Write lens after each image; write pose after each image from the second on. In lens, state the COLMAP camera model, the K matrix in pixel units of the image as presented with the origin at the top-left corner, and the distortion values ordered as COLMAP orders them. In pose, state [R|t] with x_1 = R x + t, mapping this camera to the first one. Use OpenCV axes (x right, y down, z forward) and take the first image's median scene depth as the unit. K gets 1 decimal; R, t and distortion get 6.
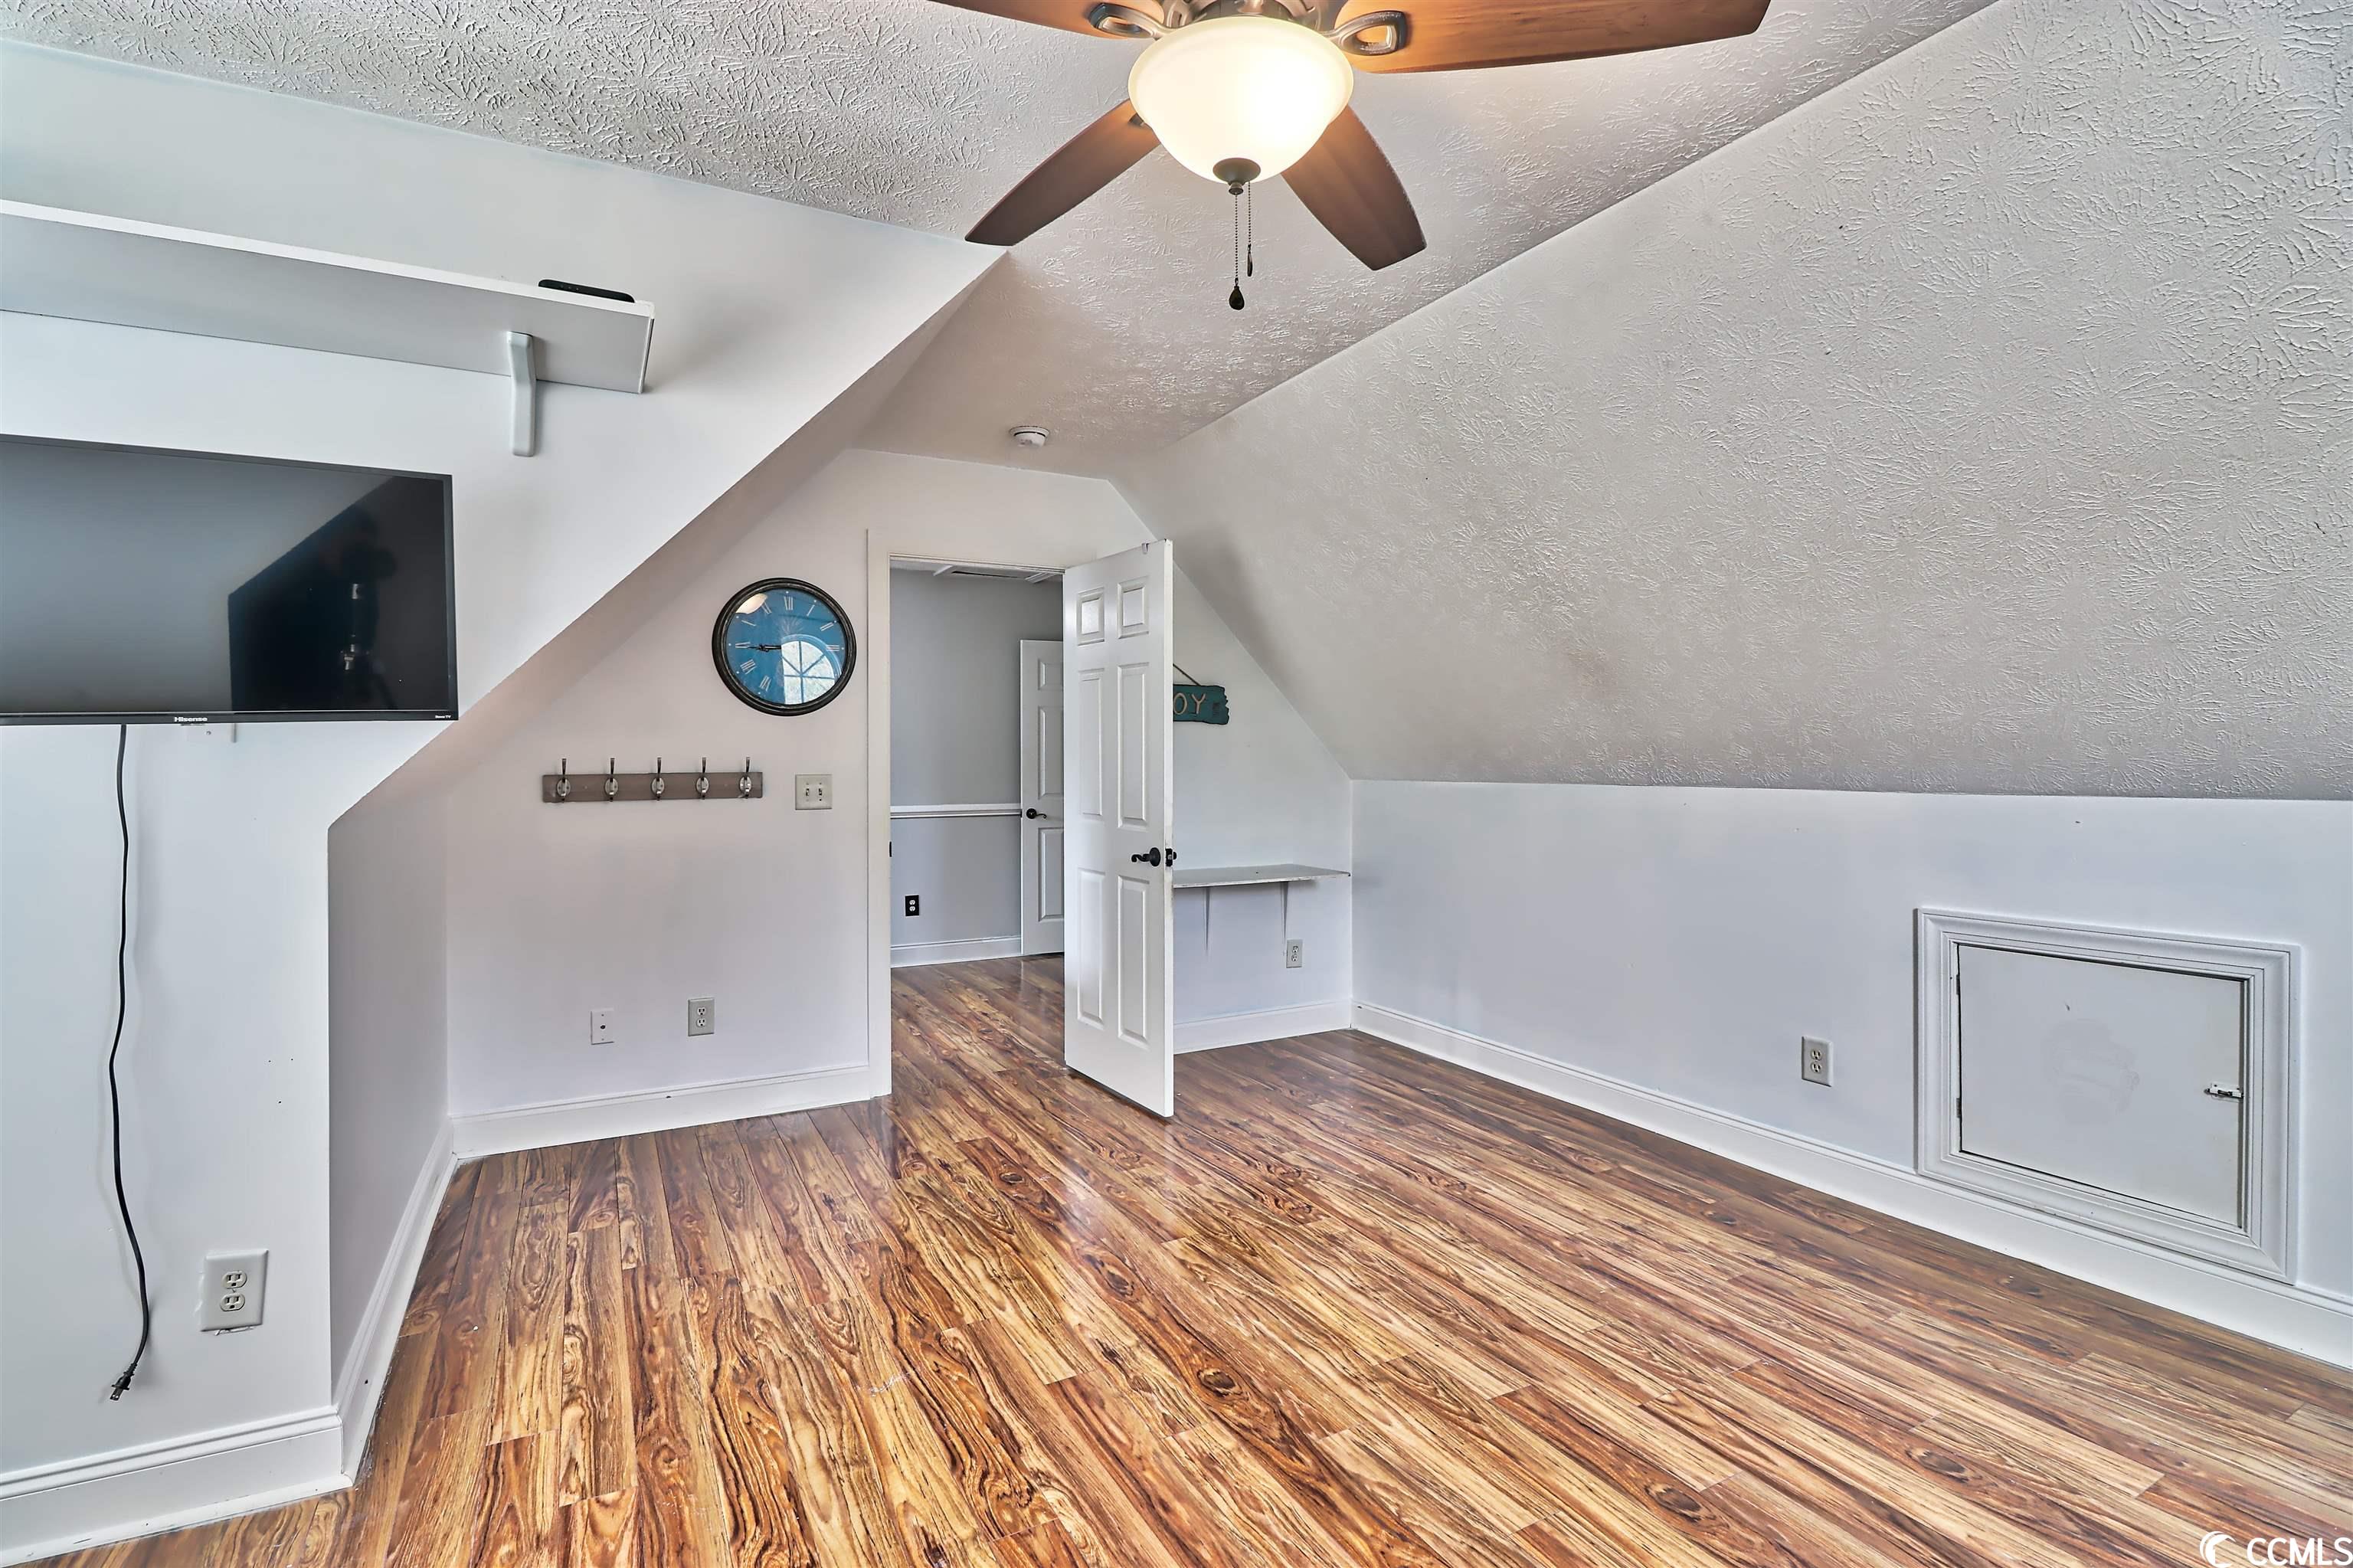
lens RADIAL K [[1086.3, 0, 1173.3], [0, 1086.3, 754.1], [0, 0, 1]] dist [-0.005497, -0.001359]
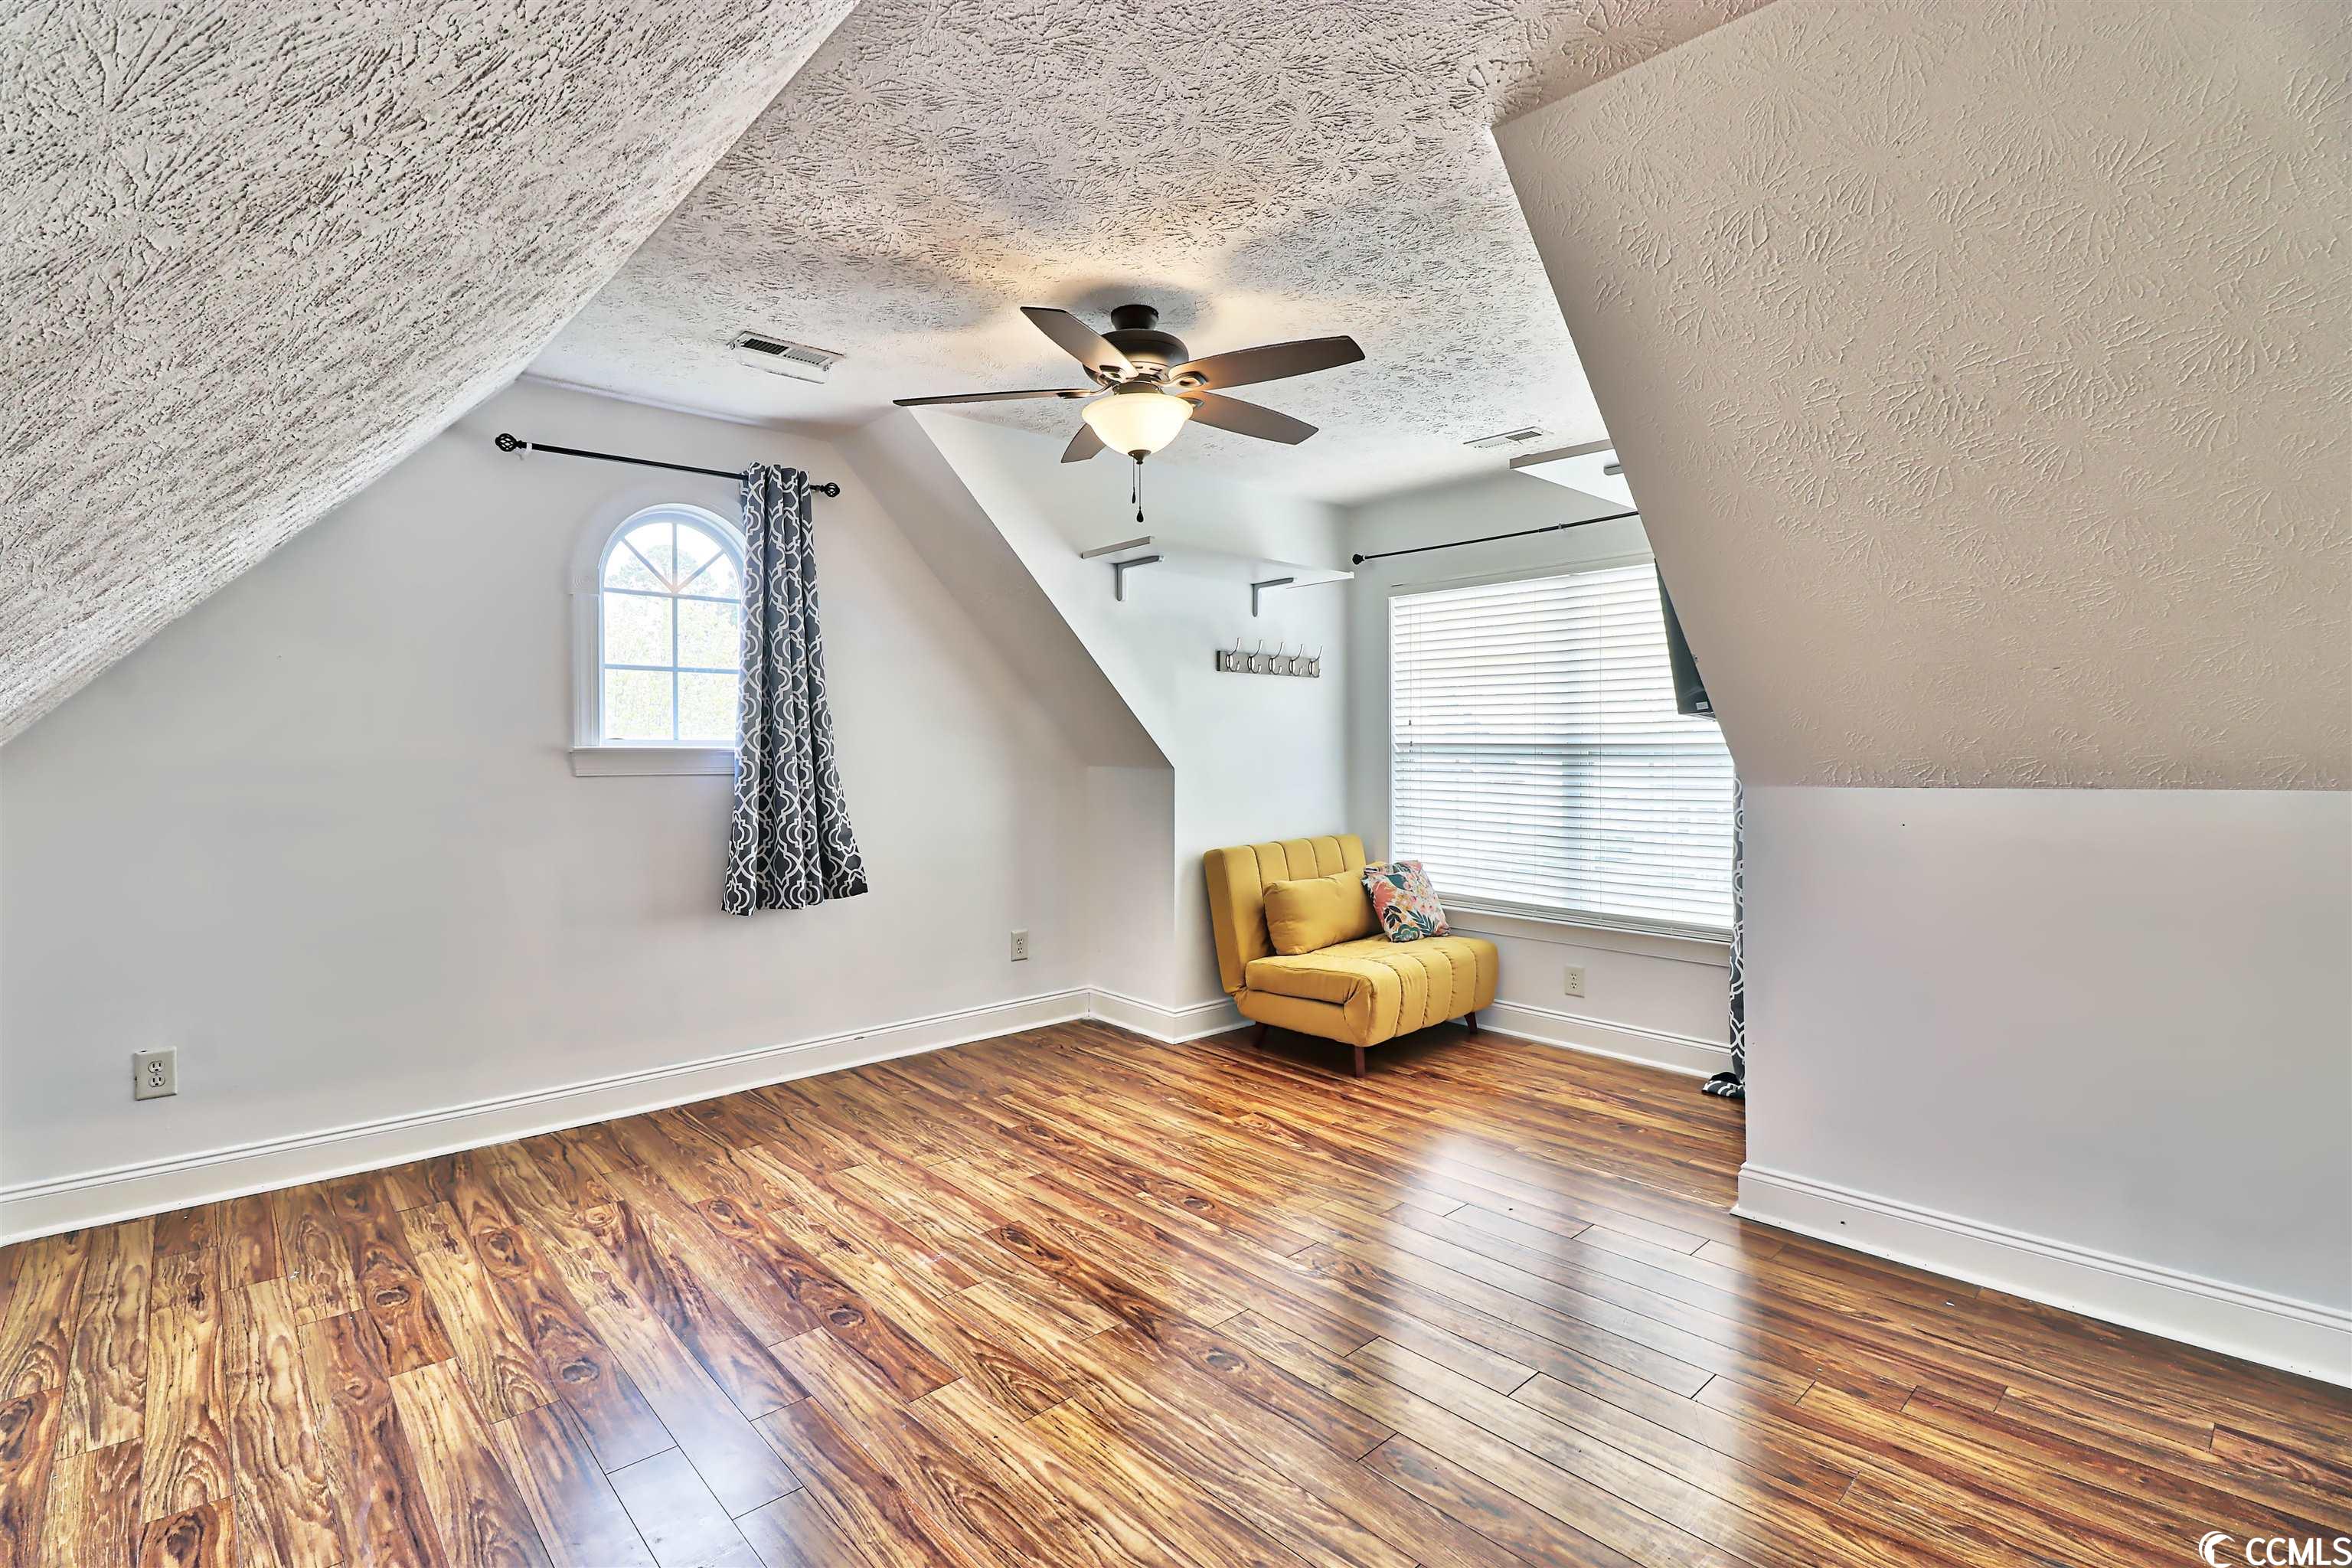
lens RADIAL K [[1086.6, 0, 1142.4], [0, 1086.6, 758.8], [0, 0, 1]] dist [0.000367, -0.020723]
pose [[-0.975981, 0.009063, -0.217669, 0.300552], [0.008487, 0.999958, 0.003580, 0.011580], [0.217692, 0.001647, -0.976016, 1.790159]]
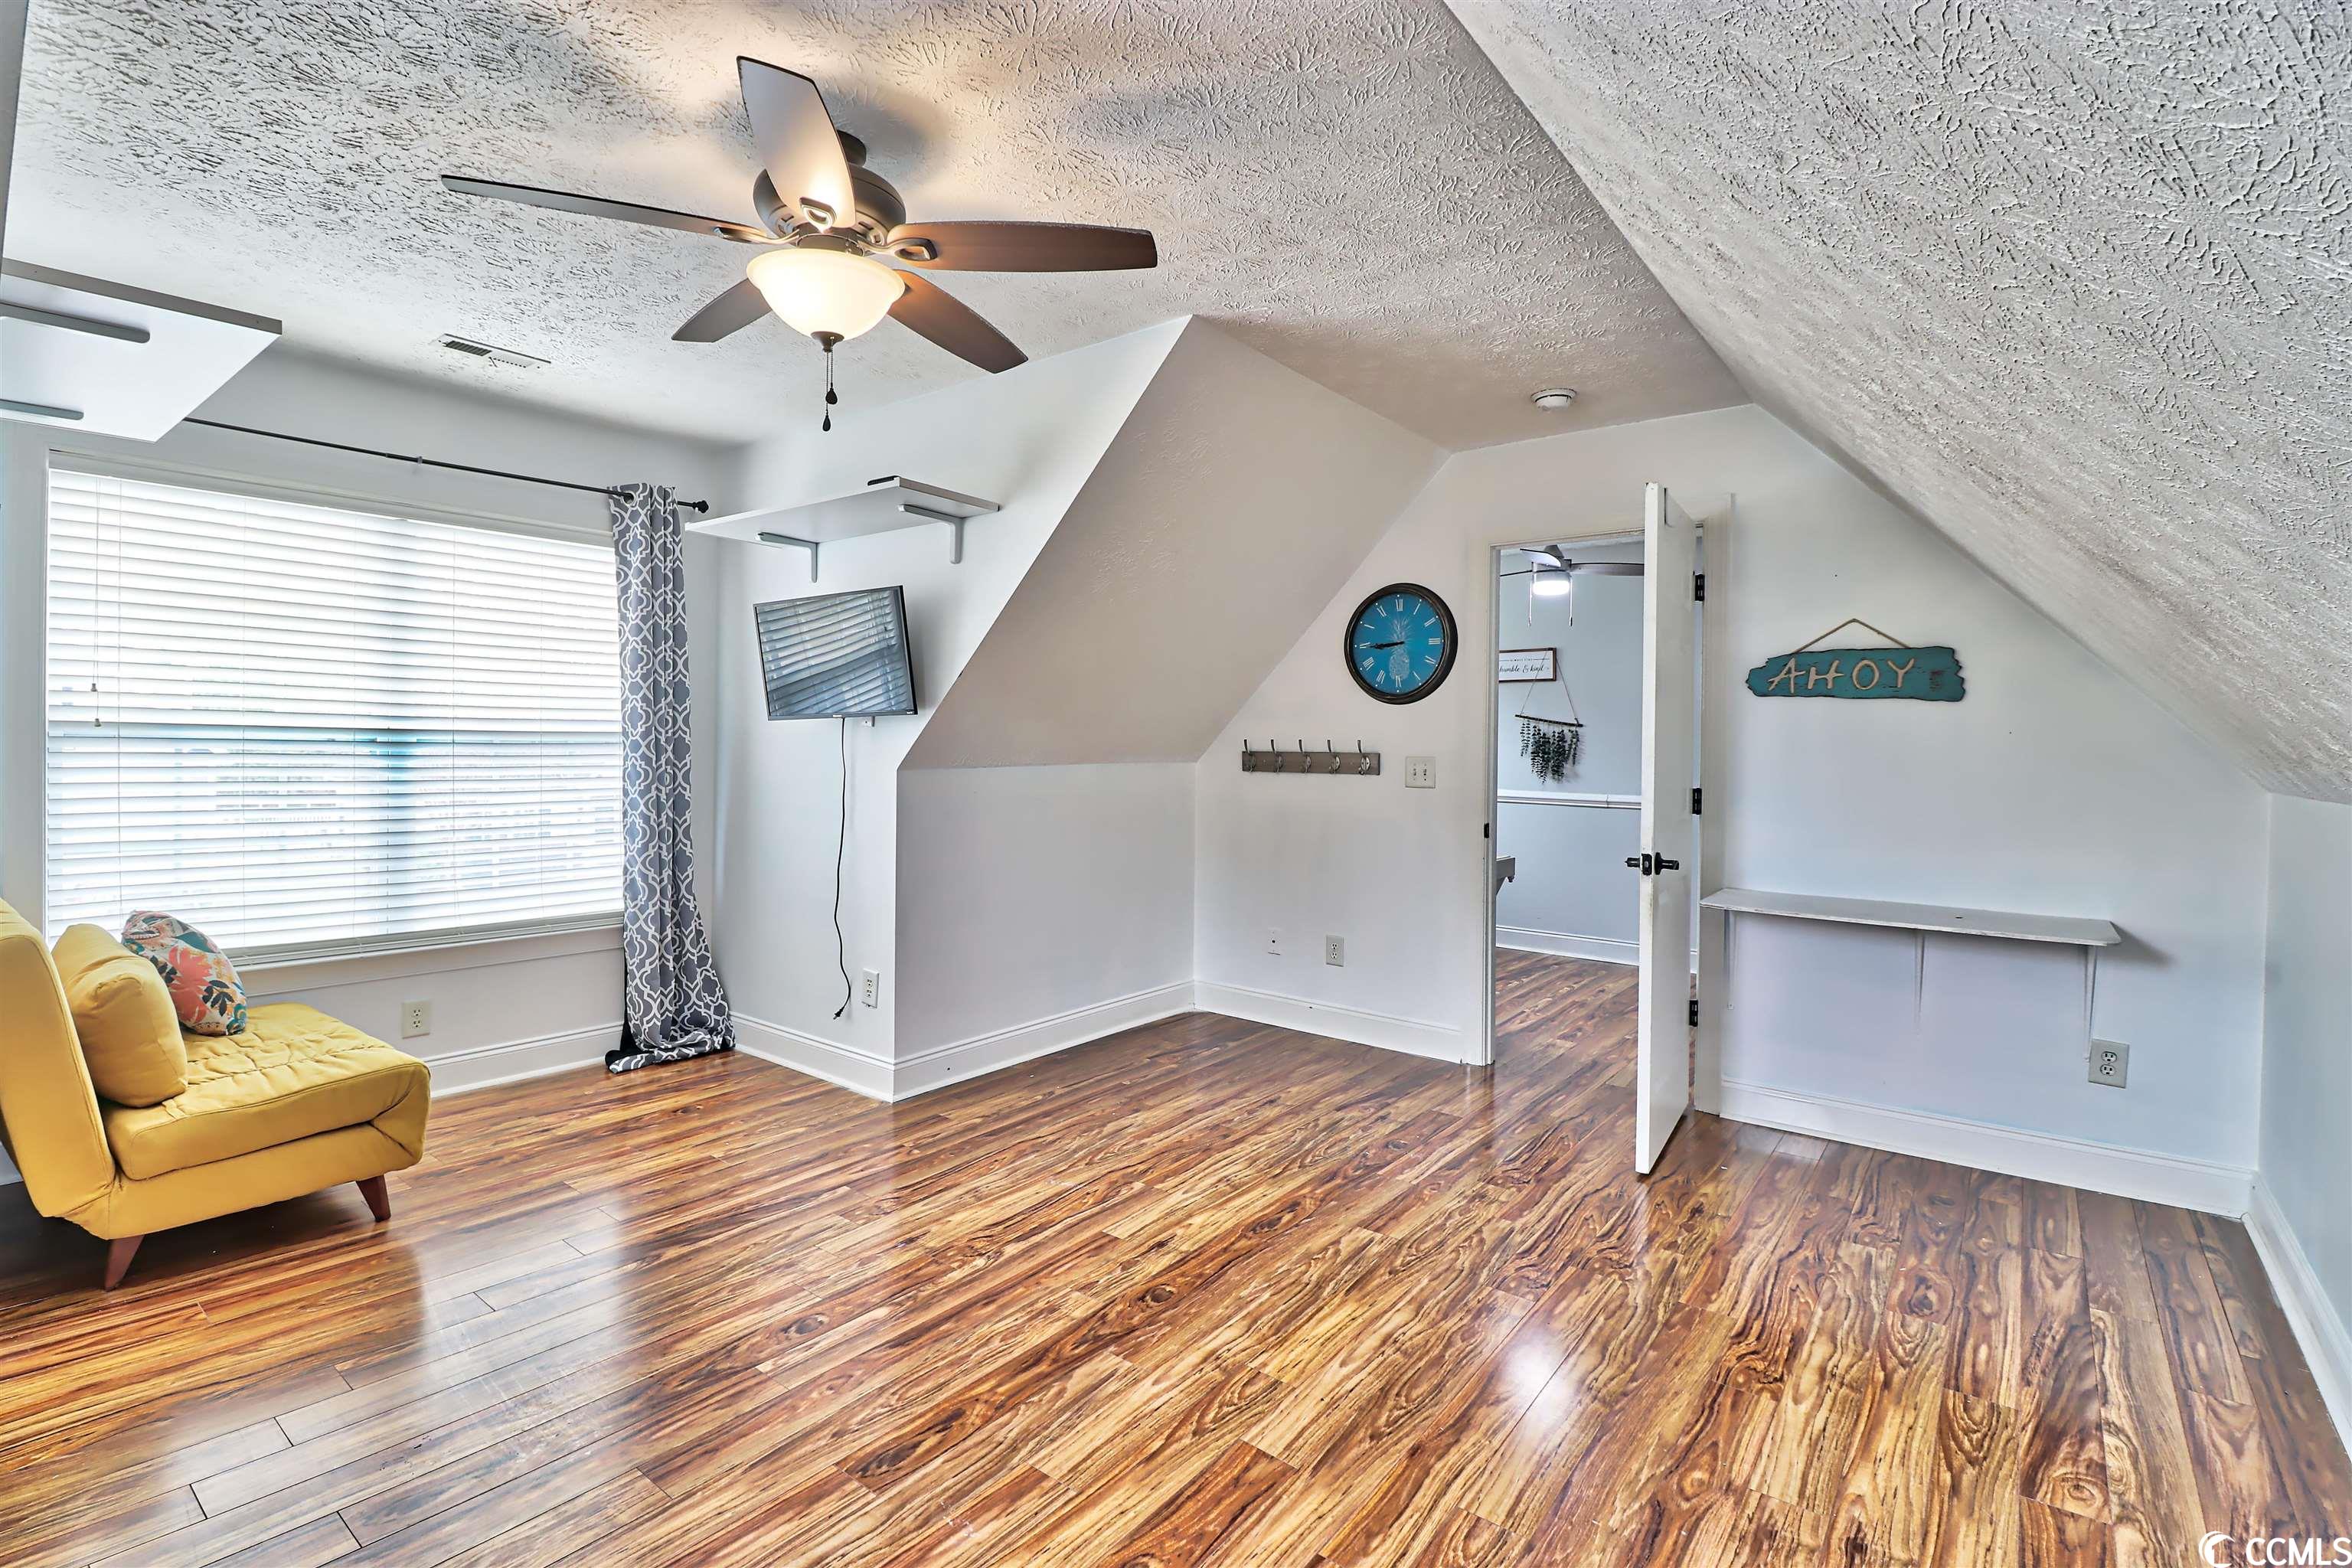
lens RADIAL K [[1095.5, 0, 1148.1], [0, 1095.5, 768.2], [0, 0, 1]] dist [-0.015088, -0.001503]
pose [[0.385964, 0.033144, -0.921918, 0.968442], [-0.008989, 0.999442, 0.032168, -0.004696], [0.922470, -0.004129, 0.386046, 0.503348]]
